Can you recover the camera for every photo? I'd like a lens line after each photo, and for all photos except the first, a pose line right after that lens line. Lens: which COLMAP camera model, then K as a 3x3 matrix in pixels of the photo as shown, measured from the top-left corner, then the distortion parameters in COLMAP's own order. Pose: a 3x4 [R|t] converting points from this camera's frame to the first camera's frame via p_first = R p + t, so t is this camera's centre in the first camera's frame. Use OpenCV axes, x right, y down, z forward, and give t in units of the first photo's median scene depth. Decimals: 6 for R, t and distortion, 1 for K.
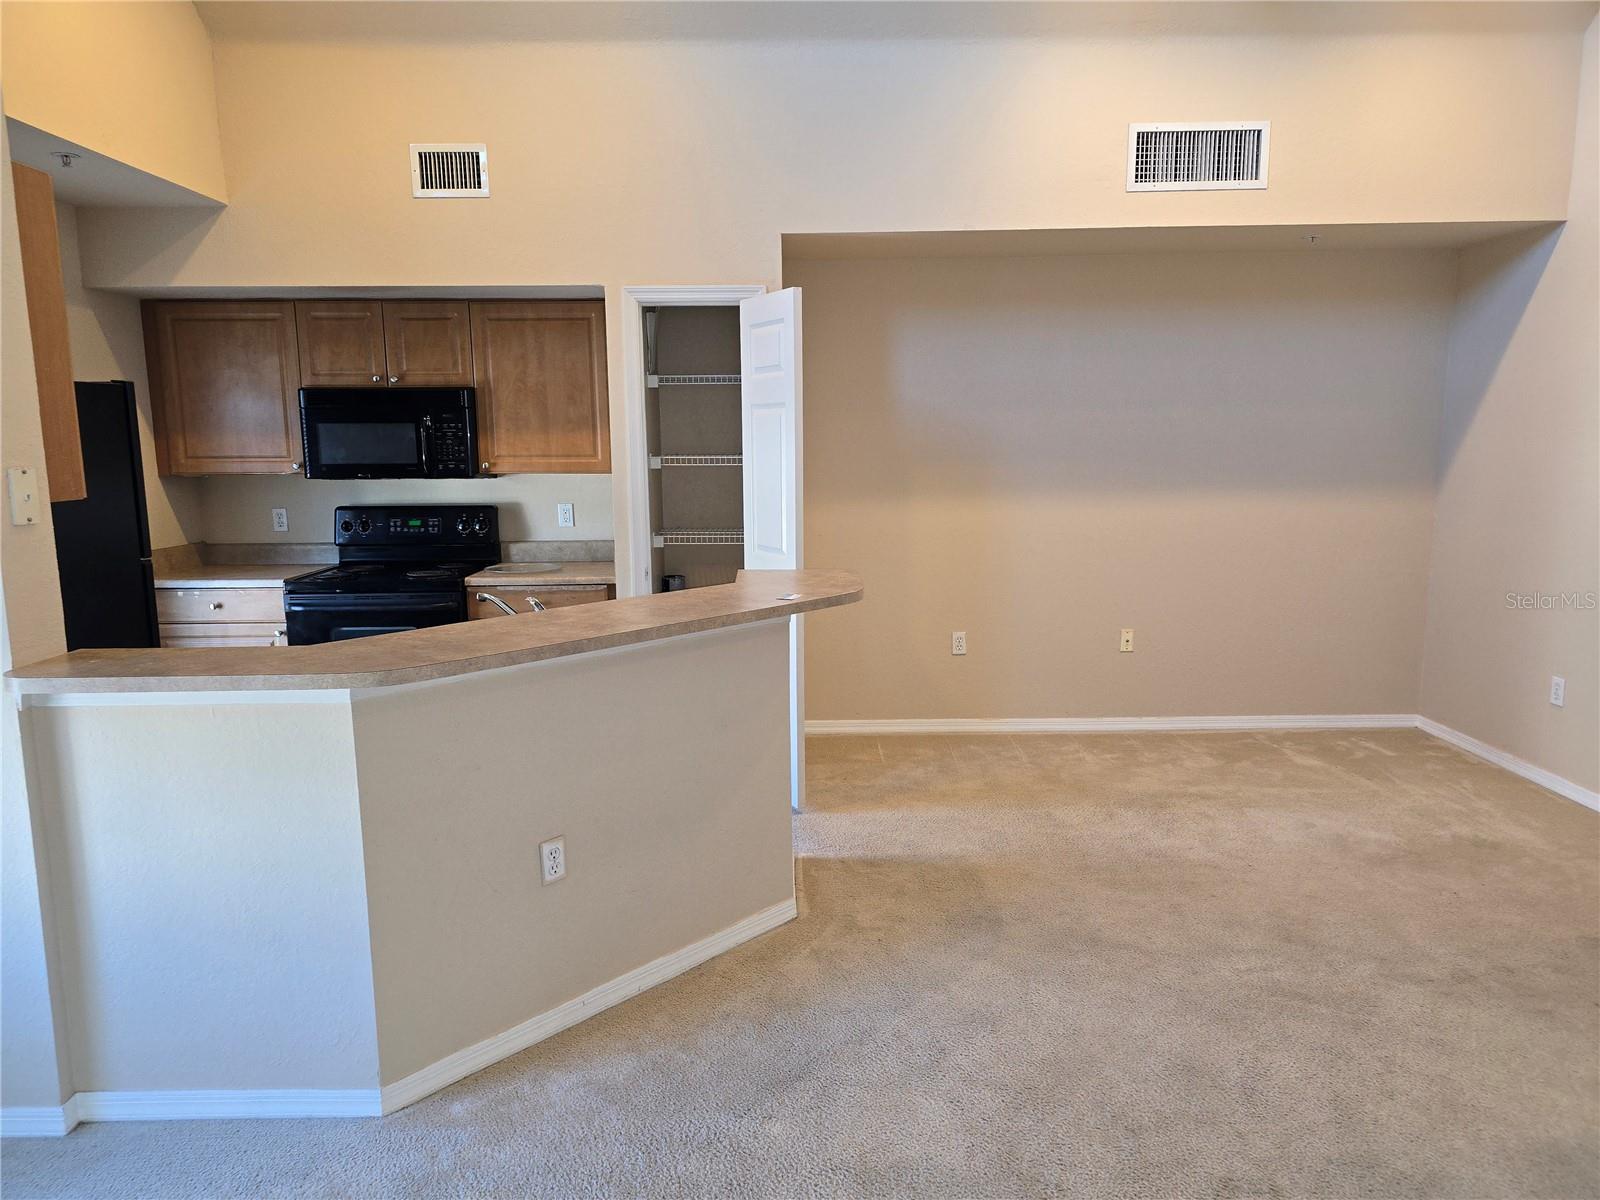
lens RADIAL K [[1065.0, 0, 787.1], [0, 1065.0, 594.8], [0, 0, 1]] dist [0.054885, -0.048110]
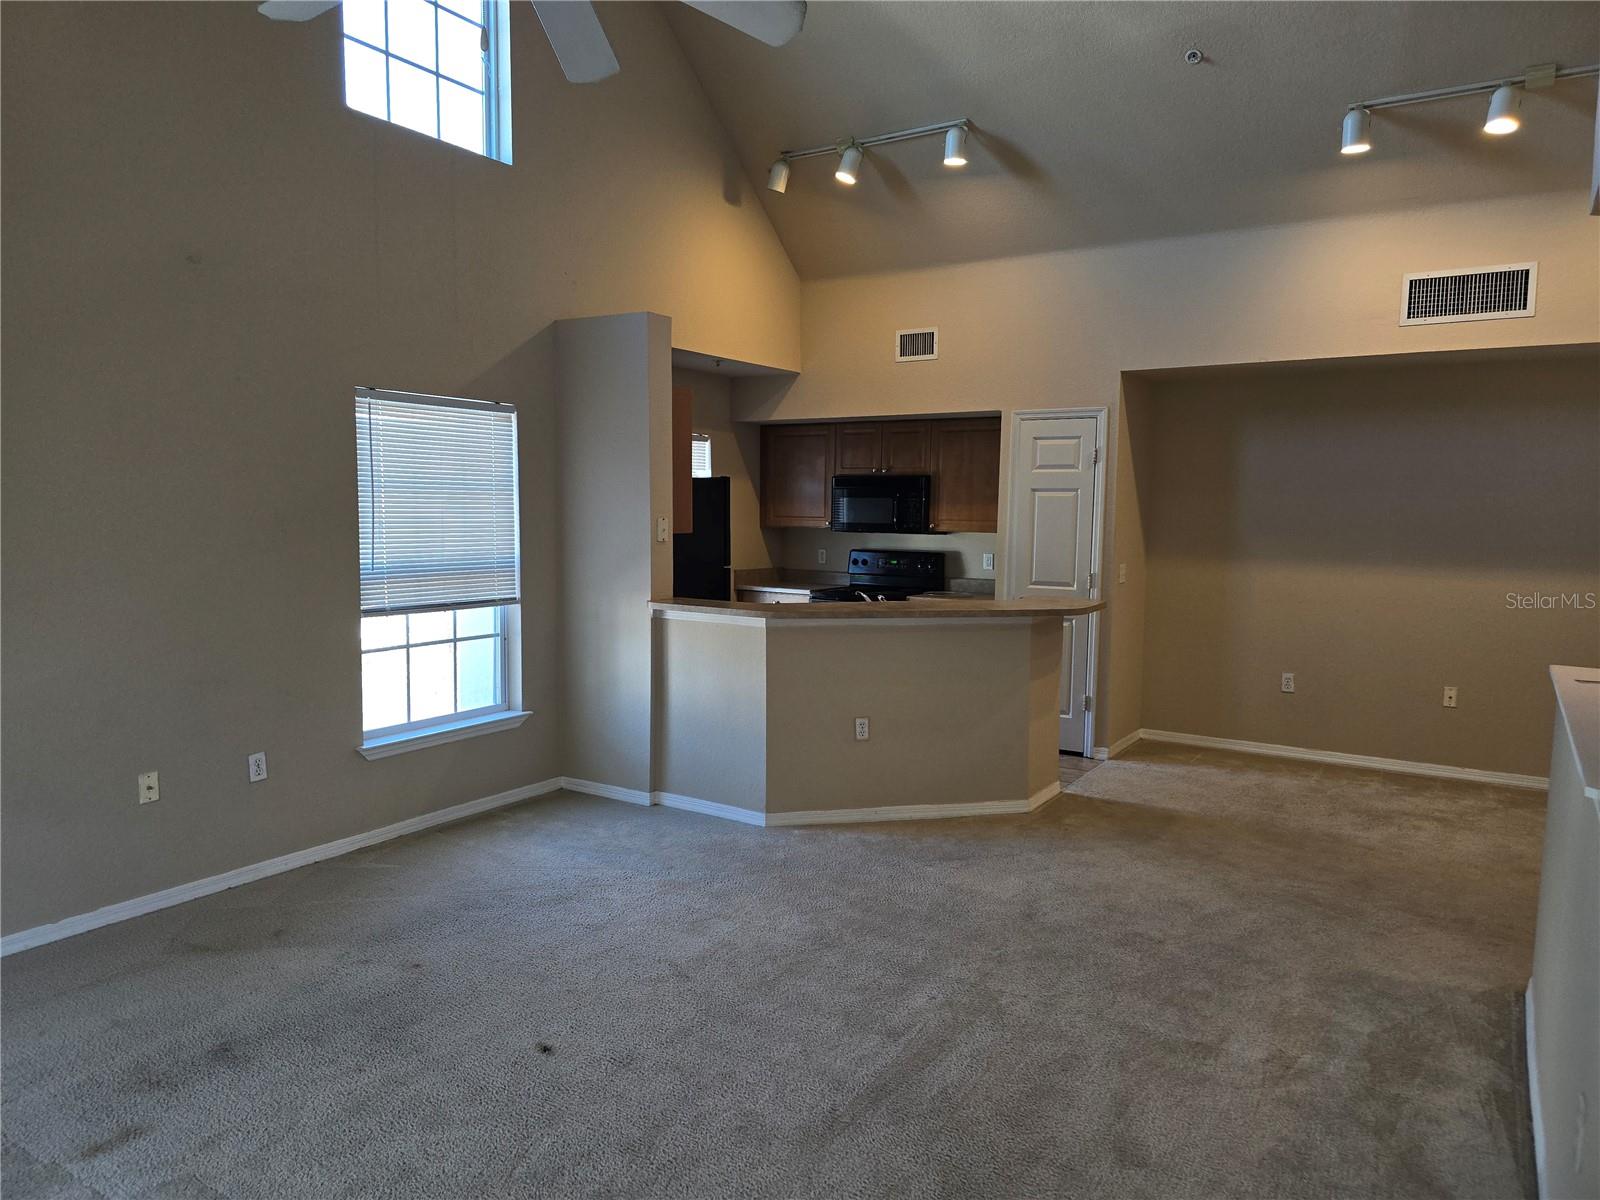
lens RADIAL K [[1065.0, 0, 782.6], [0, 1065.0, 595.4], [0, 0, 1]] dist [0.054885, -0.048110]
pose [[0.832010, 0.068700, -0.550490, 0.433460], [-0.102418, 0.994267, -0.030712, 0.052586], [0.545225, 0.081933, 0.834276, -0.426841]]
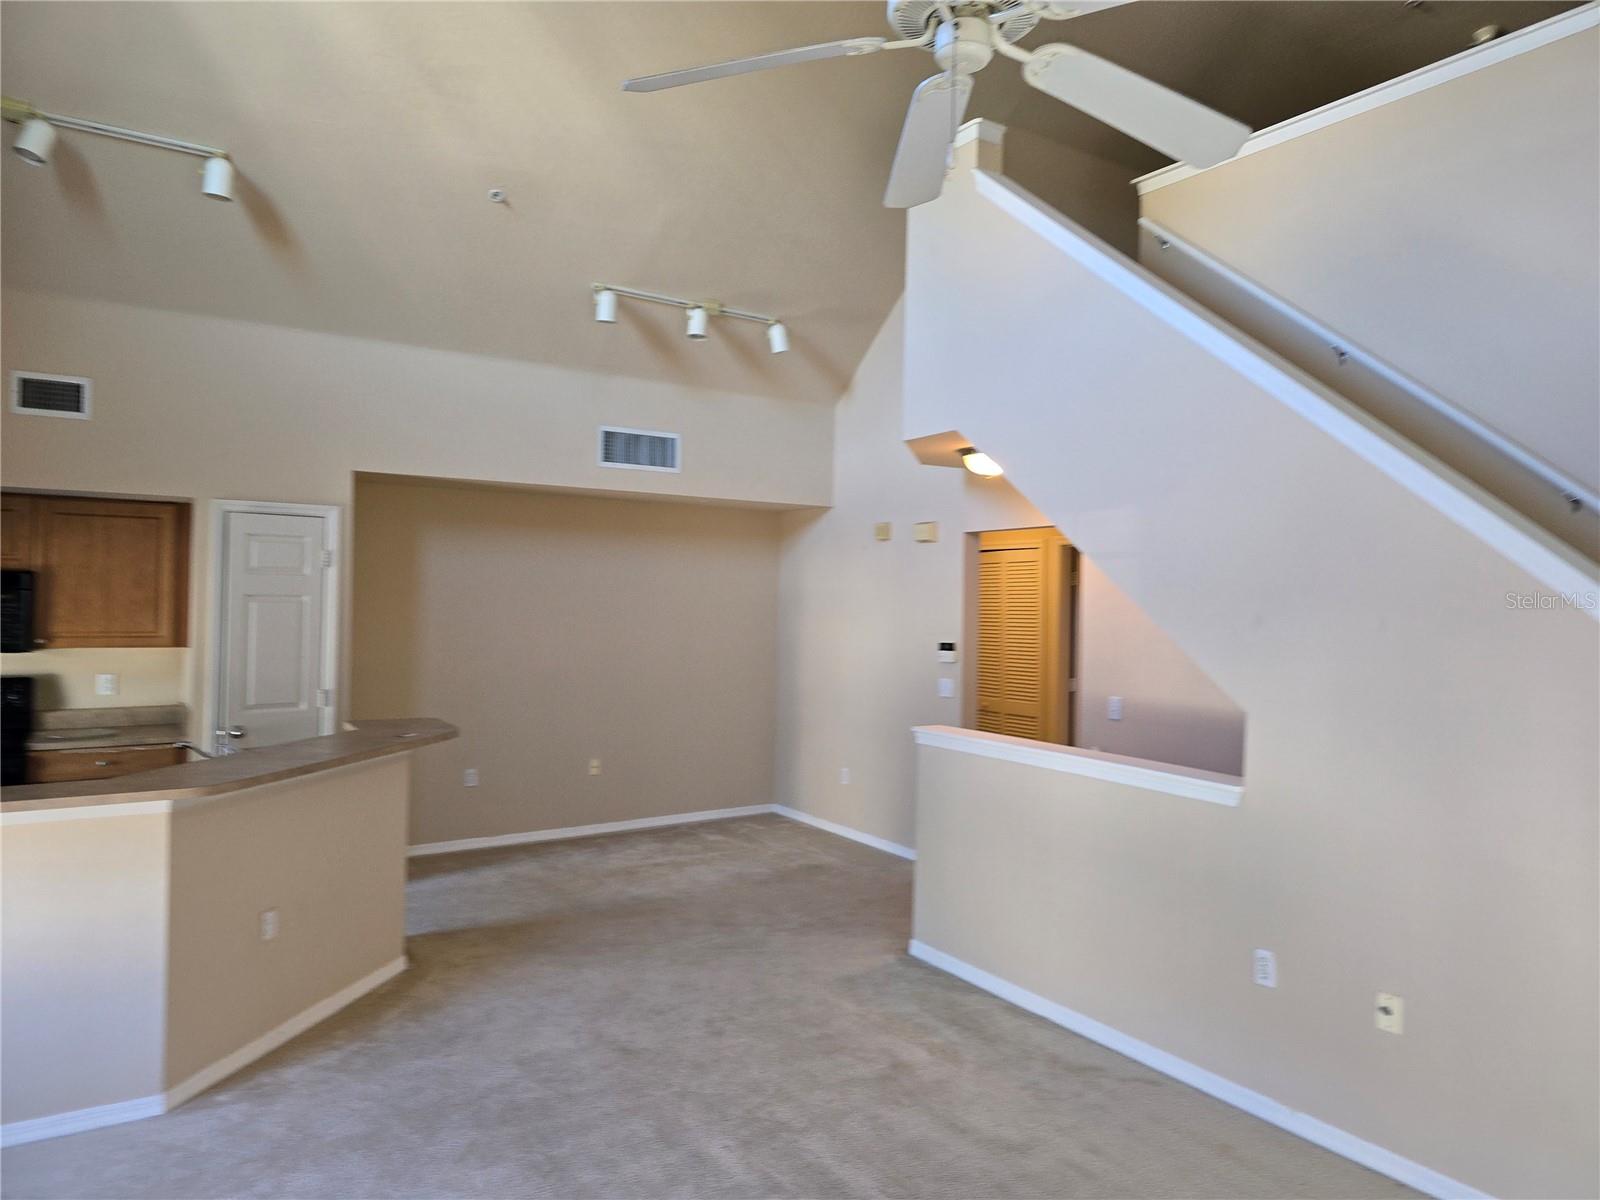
lens RADIAL K [[1065.0, 0, 822.8], [0, 1065.0, 591.9], [0, 0, 1]] dist [0.054885, -0.048110]
pose [[0.832128, 0.029051, 0.553822, -0.259308], [0.056073, 0.989102, -0.136135, 0.028637], [-0.551742, 0.144336, 0.821431, -0.409306]]
